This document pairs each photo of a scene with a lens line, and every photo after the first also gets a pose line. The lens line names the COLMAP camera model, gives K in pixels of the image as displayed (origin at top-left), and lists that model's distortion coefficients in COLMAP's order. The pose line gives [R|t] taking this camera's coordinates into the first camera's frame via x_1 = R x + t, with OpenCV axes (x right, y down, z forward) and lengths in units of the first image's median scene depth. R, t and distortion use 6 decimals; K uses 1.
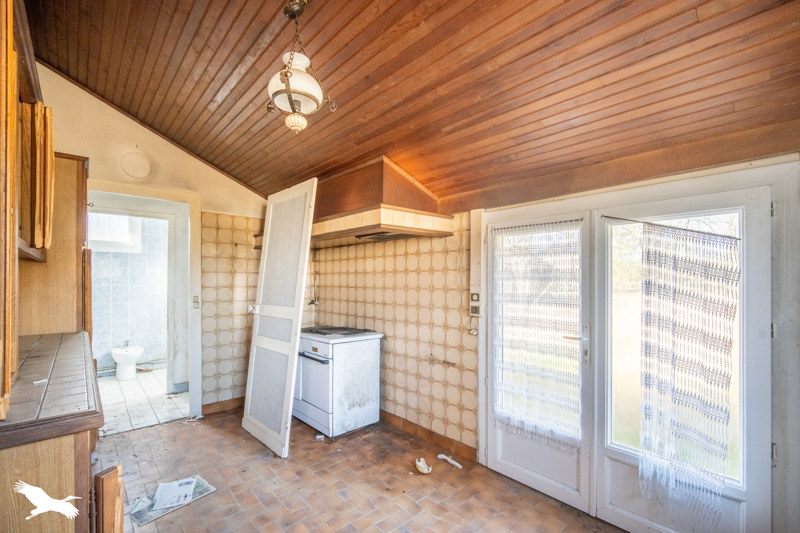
lens RADIAL K [[356.7, 0, 398.4], [0, 356.7, 272.3], [0, 0, 1]] dist [-0.001873, 0.000370]
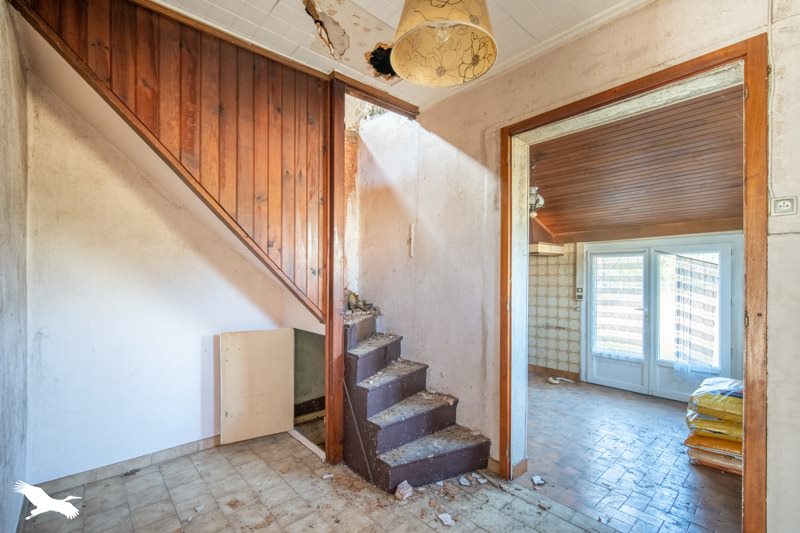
lens RADIAL K [[356.7, 0, 401.5], [0, 356.7, 270.5], [0, 0, 1]] dist [-0.001873, 0.000370]
pose [[0.999991, 0.004324, -0.000006, -0.710948], [-0.004324, 0.999981, -0.004466, -0.019186], [-0.000013, 0.004466, 0.999990, -0.846214]]
